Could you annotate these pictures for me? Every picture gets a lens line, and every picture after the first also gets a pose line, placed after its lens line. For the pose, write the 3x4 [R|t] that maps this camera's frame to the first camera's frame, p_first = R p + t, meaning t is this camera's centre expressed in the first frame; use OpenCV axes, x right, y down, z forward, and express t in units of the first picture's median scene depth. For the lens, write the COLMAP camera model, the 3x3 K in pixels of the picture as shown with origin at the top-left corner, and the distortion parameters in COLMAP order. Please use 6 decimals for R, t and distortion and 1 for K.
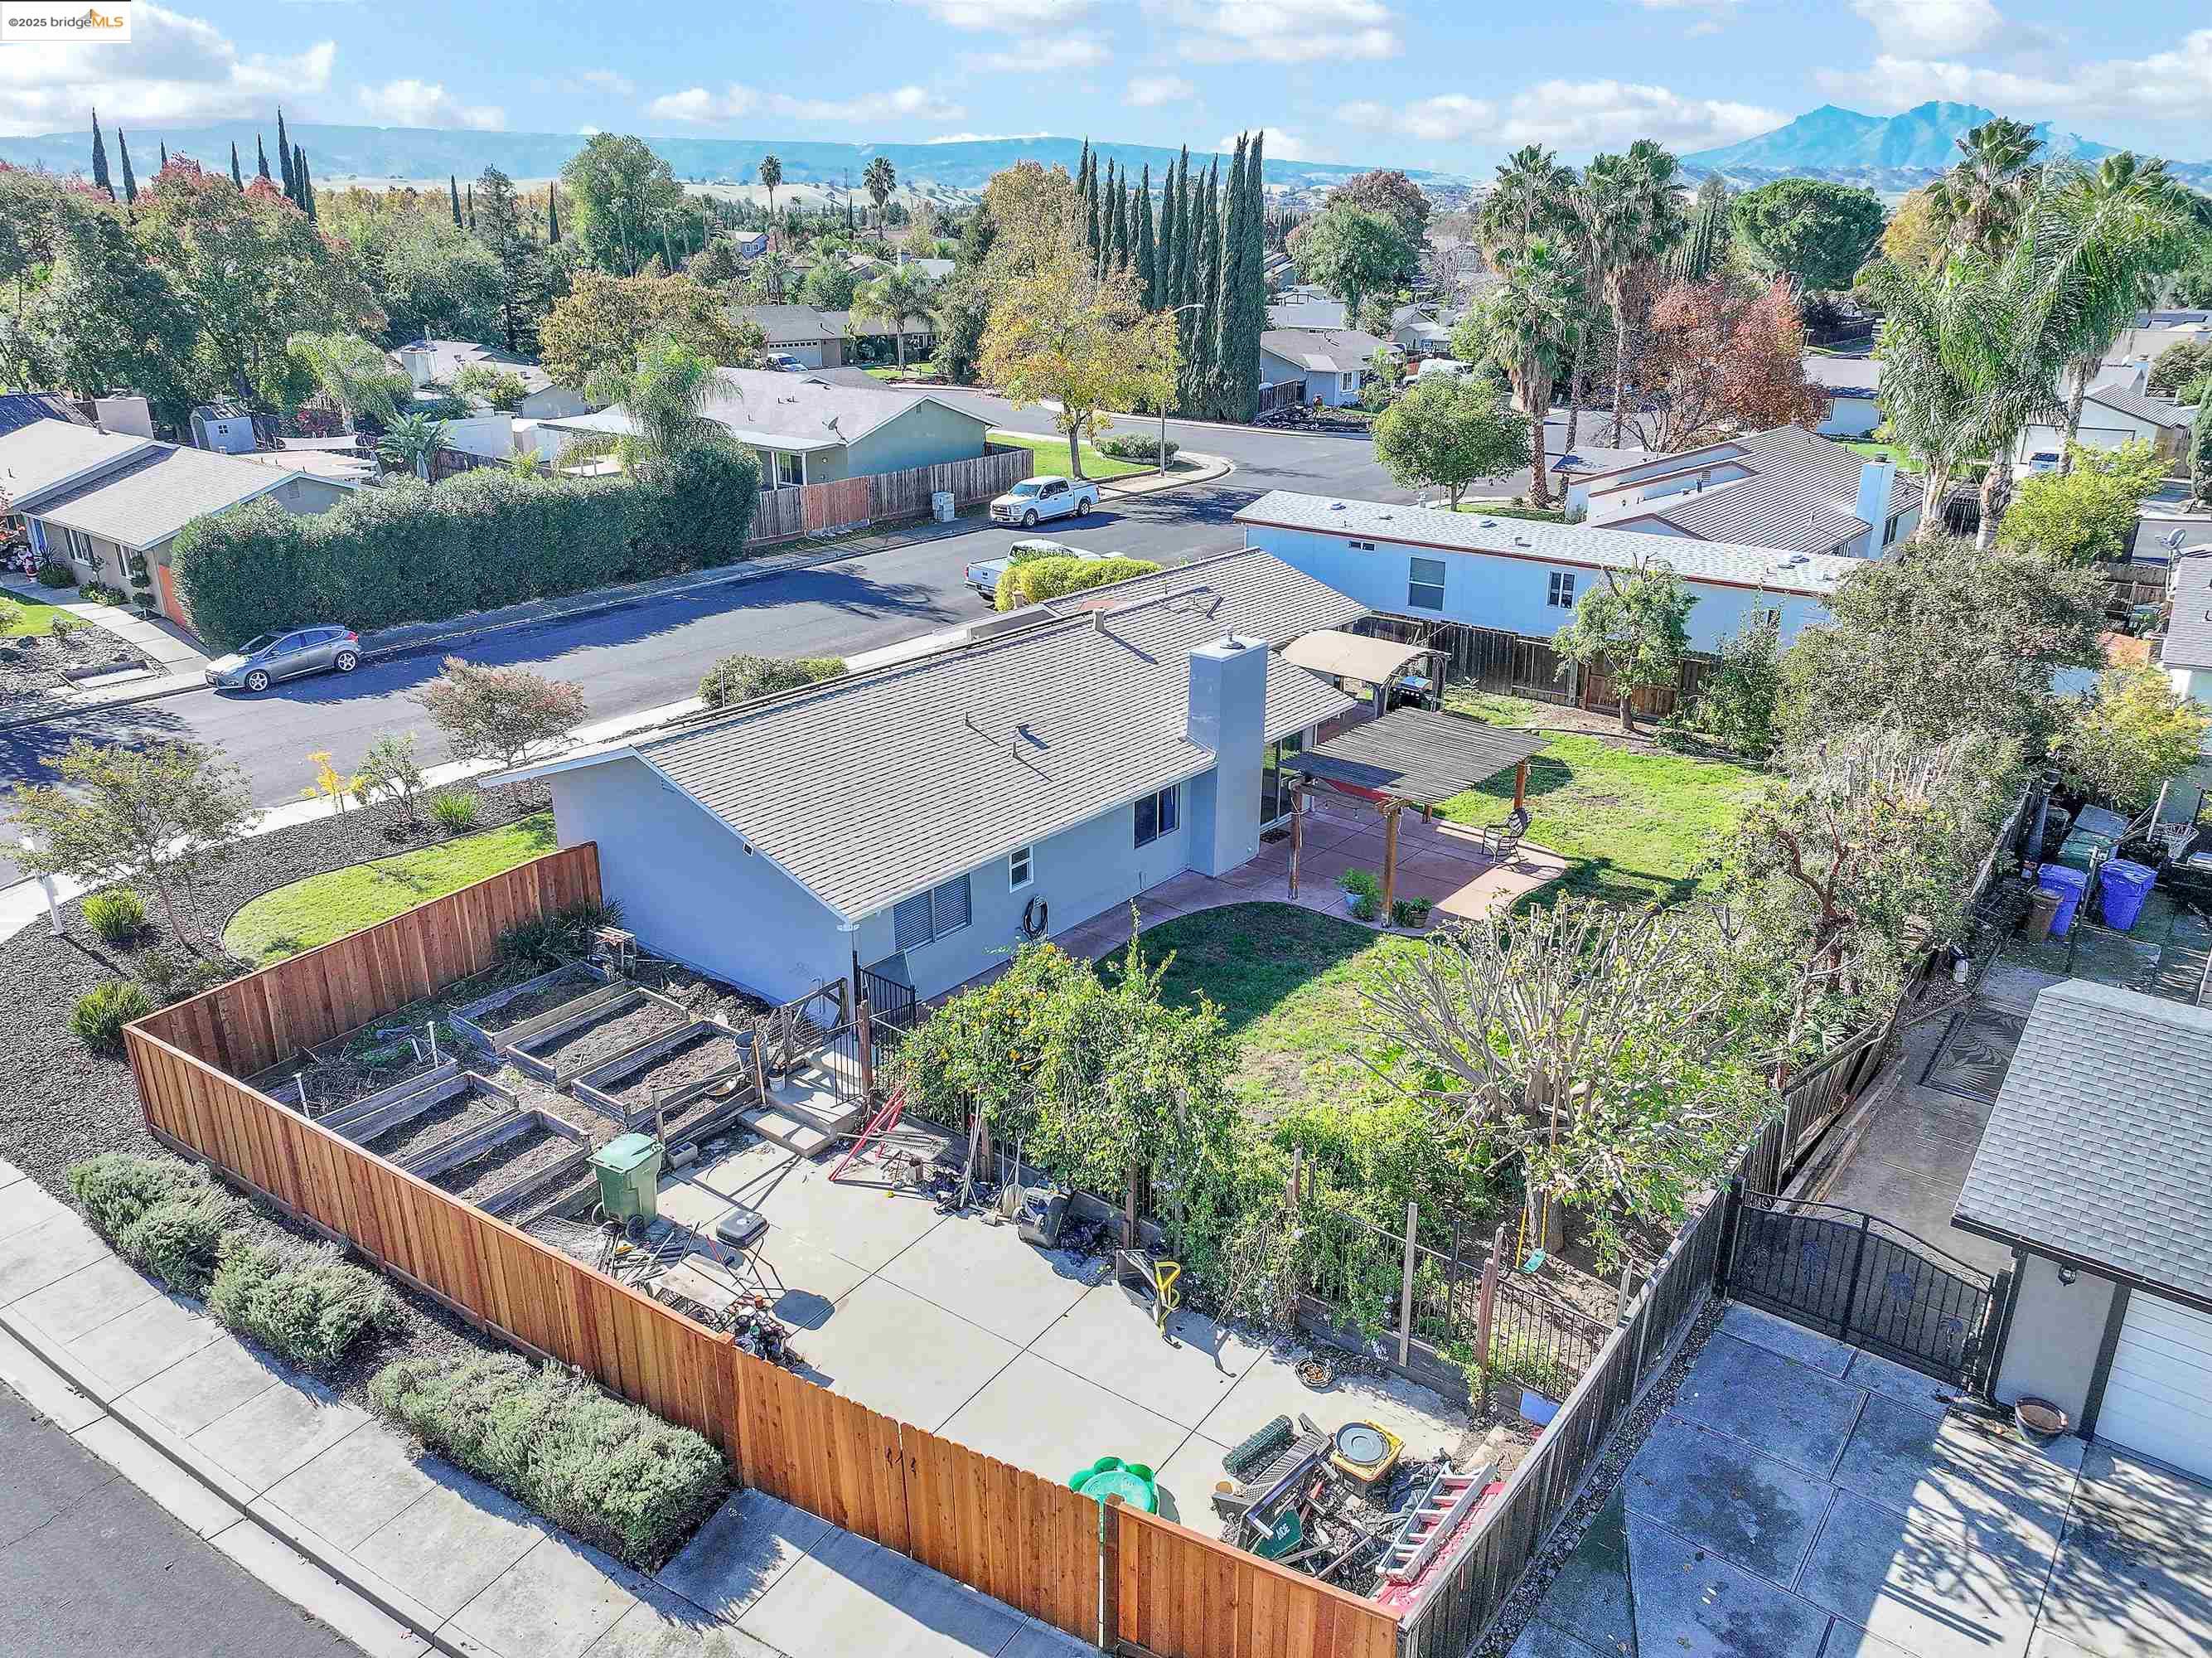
lens RADIAL K [[1571.9, 0, 1106.0], [0, 1571.9, 829.0], [0, 0, 1]] dist [0.005311, 0.005485]
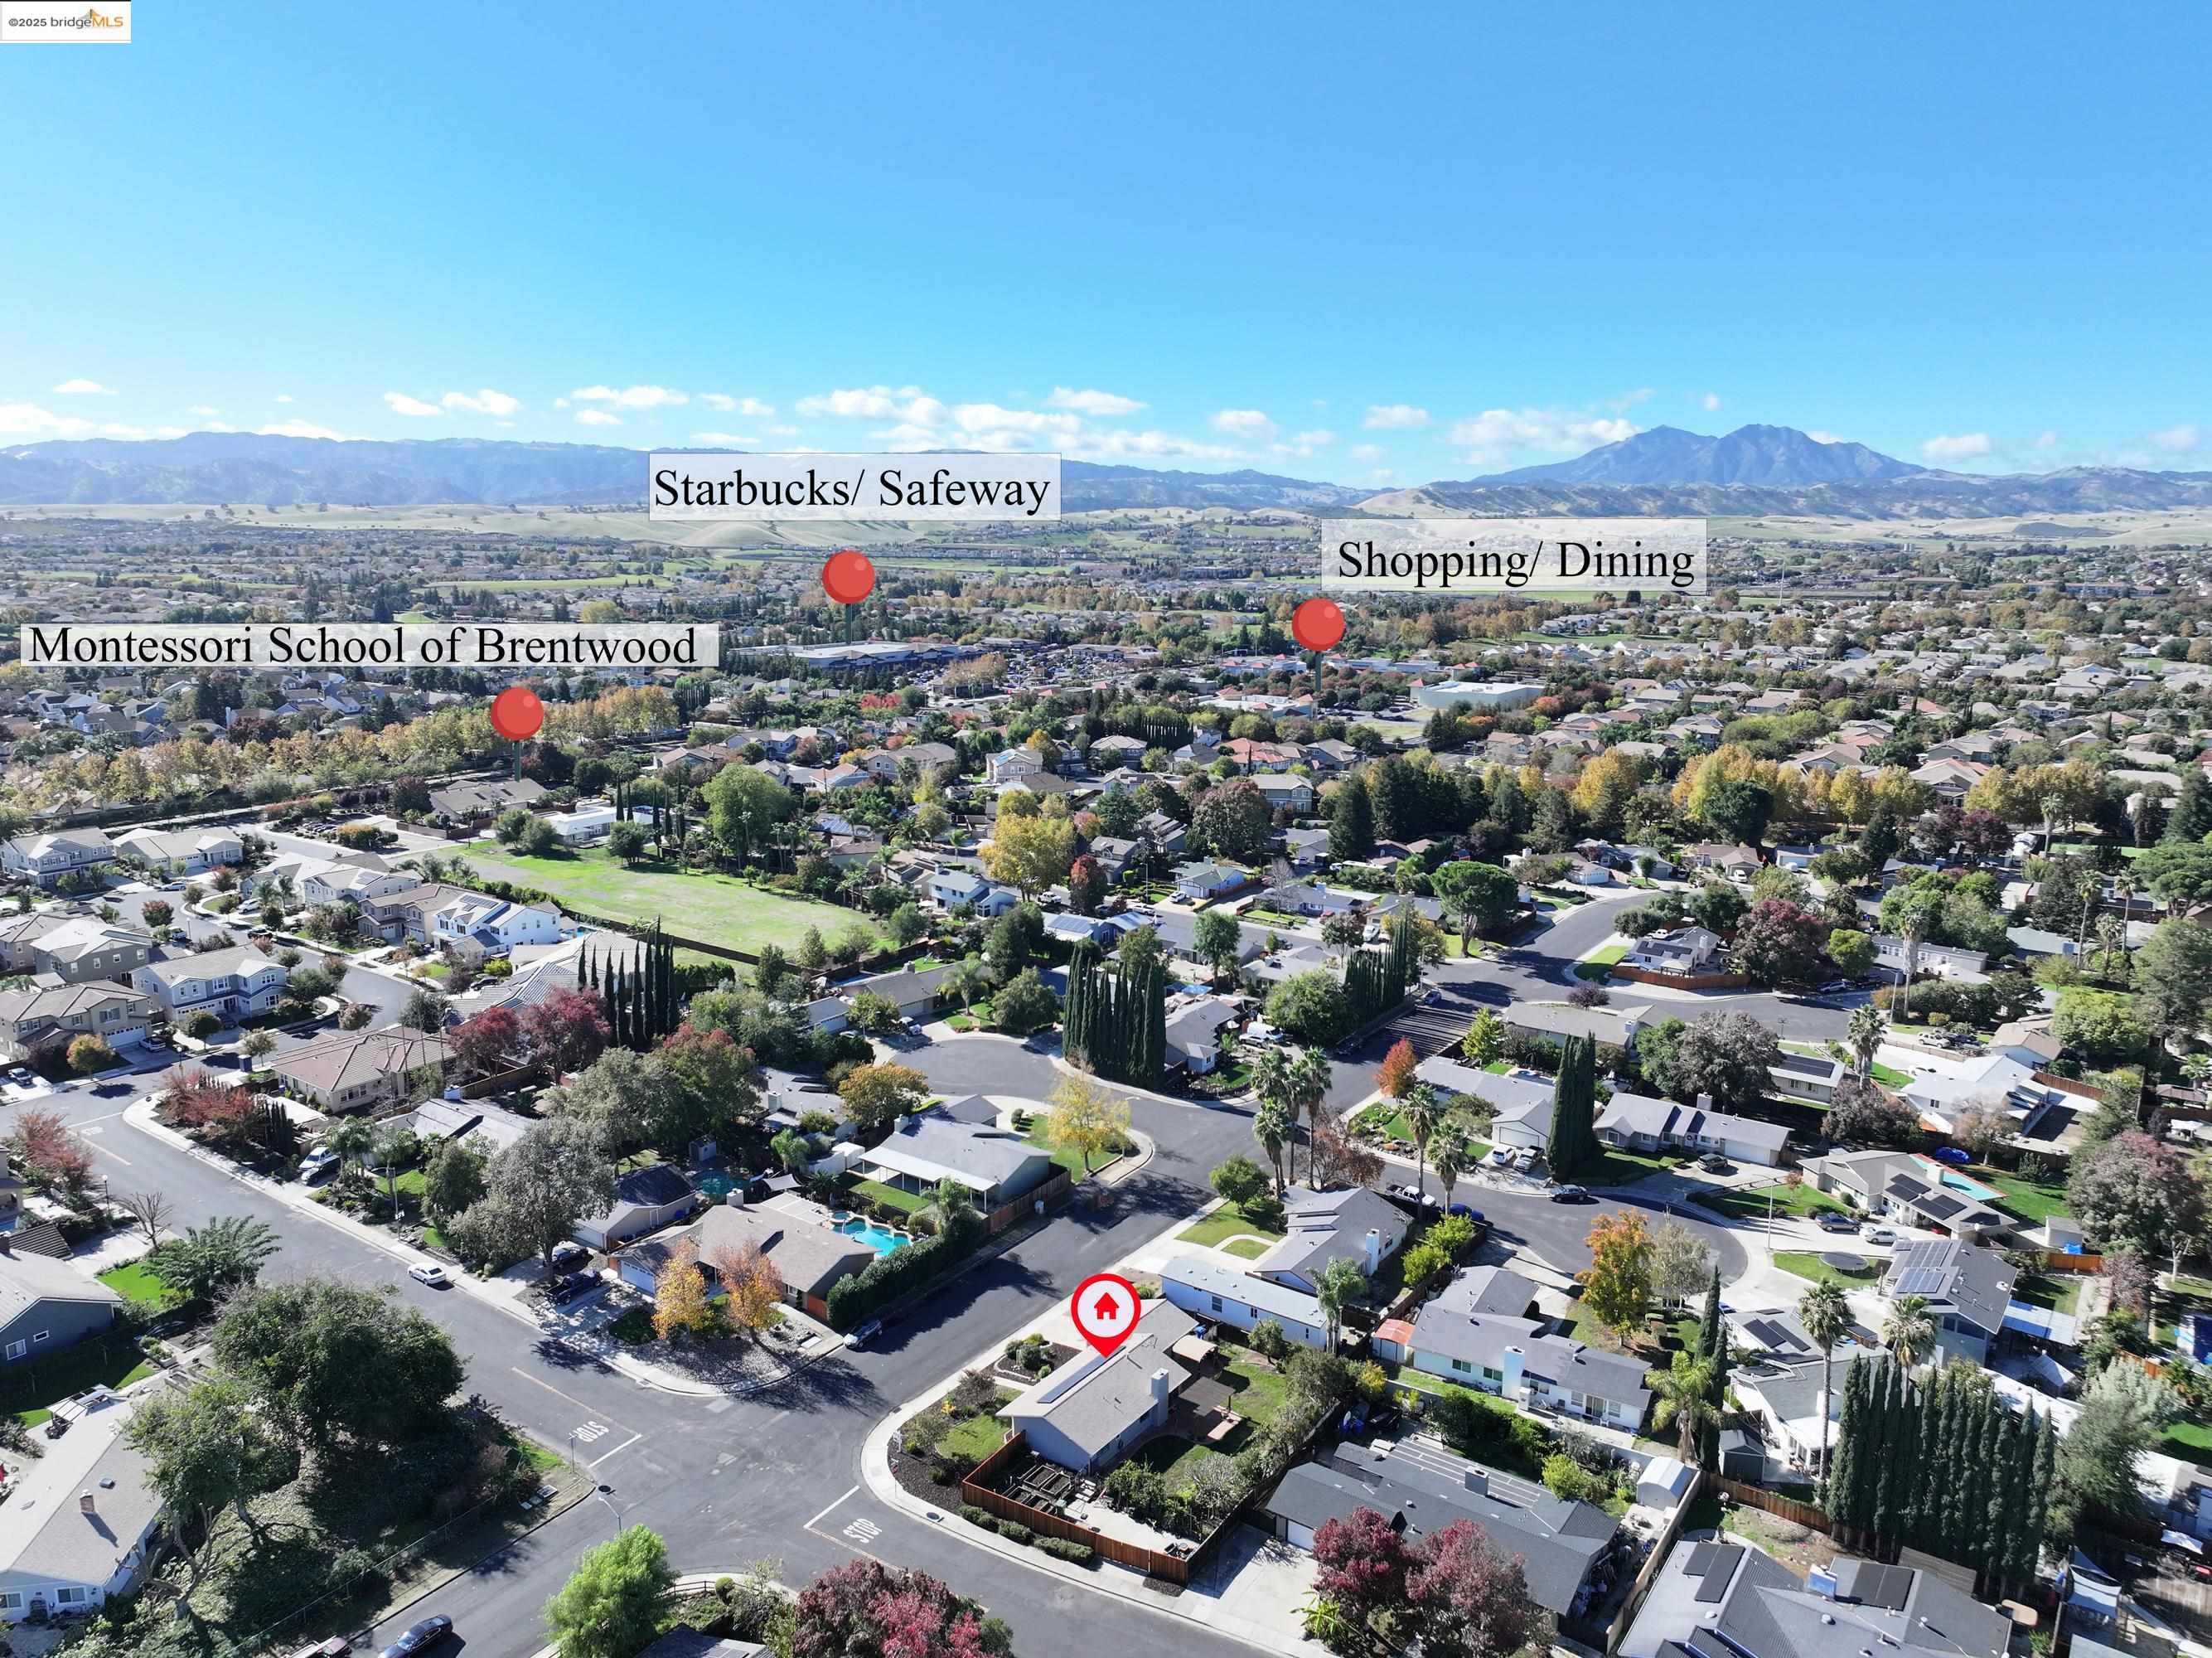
lens RADIAL K [[1571.9, 0, 1106.0], [0, 1571.9, 829.0], [0, 0, 1]] dist [0.005311, 0.005485]
pose [[0.998325, -0.009479, 0.057081, -0.443297], [0.018451, 0.987144, -0.158766, -1.323008], [-0.054842, 0.159553, 0.985665, -5.122274]]
